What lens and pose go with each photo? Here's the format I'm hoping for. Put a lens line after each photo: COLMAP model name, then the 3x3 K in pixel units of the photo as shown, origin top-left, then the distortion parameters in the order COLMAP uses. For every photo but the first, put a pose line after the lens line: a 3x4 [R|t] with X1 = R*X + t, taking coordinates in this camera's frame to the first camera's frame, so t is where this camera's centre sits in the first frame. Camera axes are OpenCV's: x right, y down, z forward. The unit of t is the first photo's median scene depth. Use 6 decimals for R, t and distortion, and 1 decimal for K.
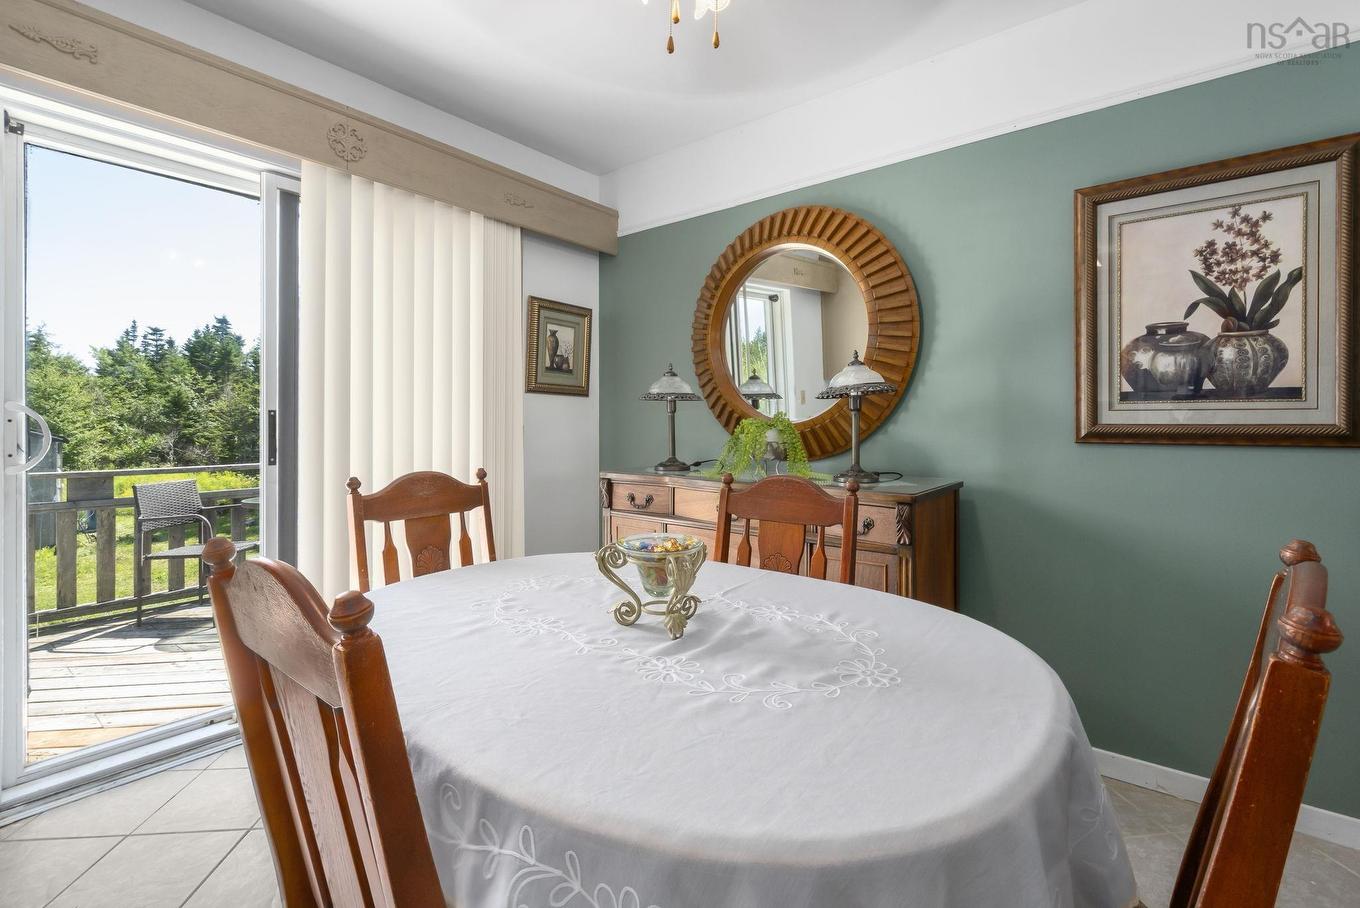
lens RADIAL K [[607.8, 0, 686.5], [0, 607.8, 423.9], [0, 0, 1]] dist [0.006818, -0.006773]
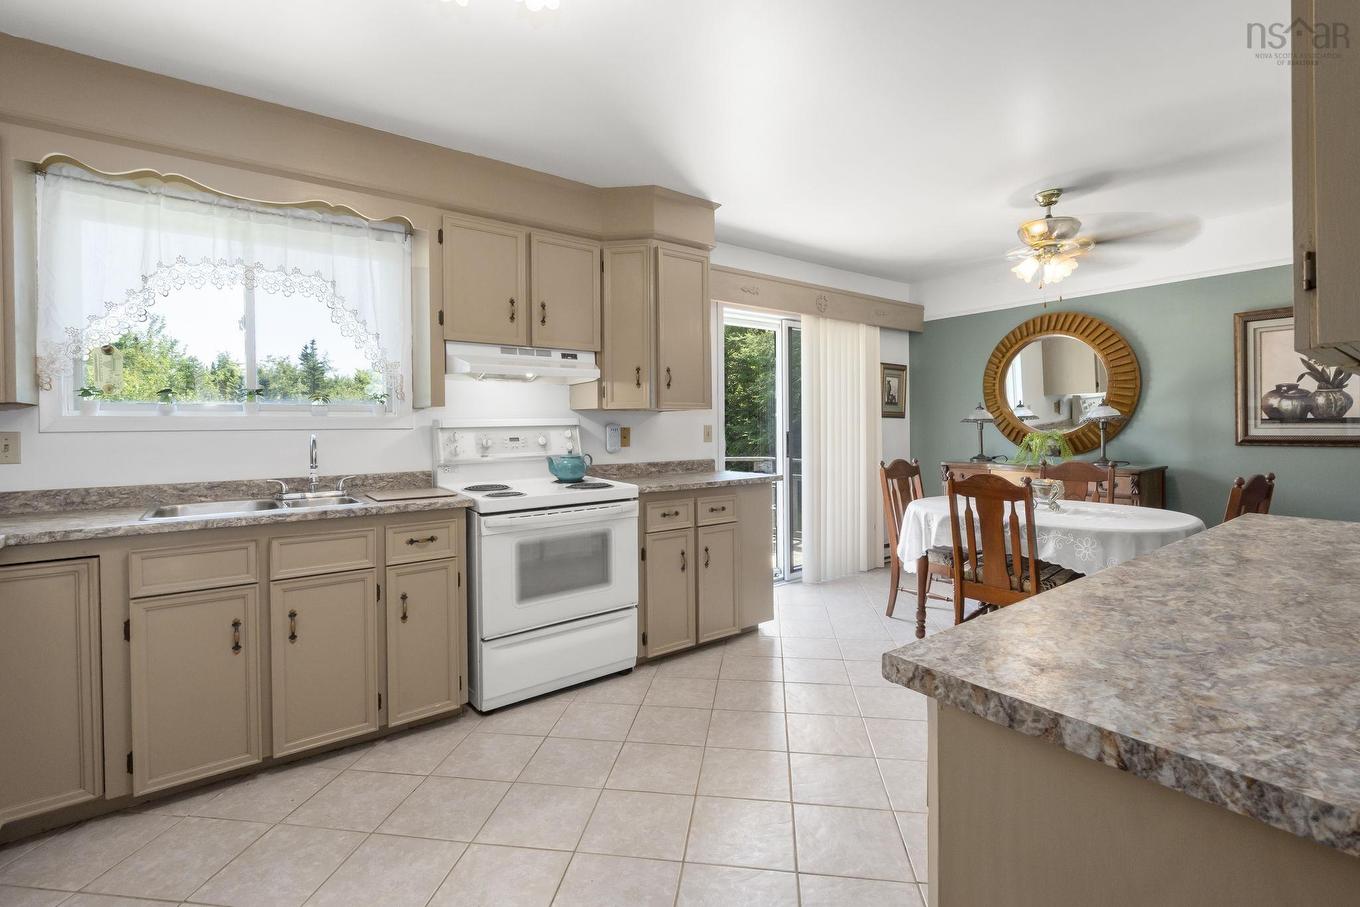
lens RADIAL K [[607.8, 0, 679.9], [0, 607.8, 432.3], [0, 0, 1]] dist [0.006818, -0.006773]
pose [[0.967548, -0.011477, -0.252428, -0.583684], [0.014609, 0.999838, 0.010537, -0.055812], [0.252266, -0.013883, 0.967558, -1.324167]]
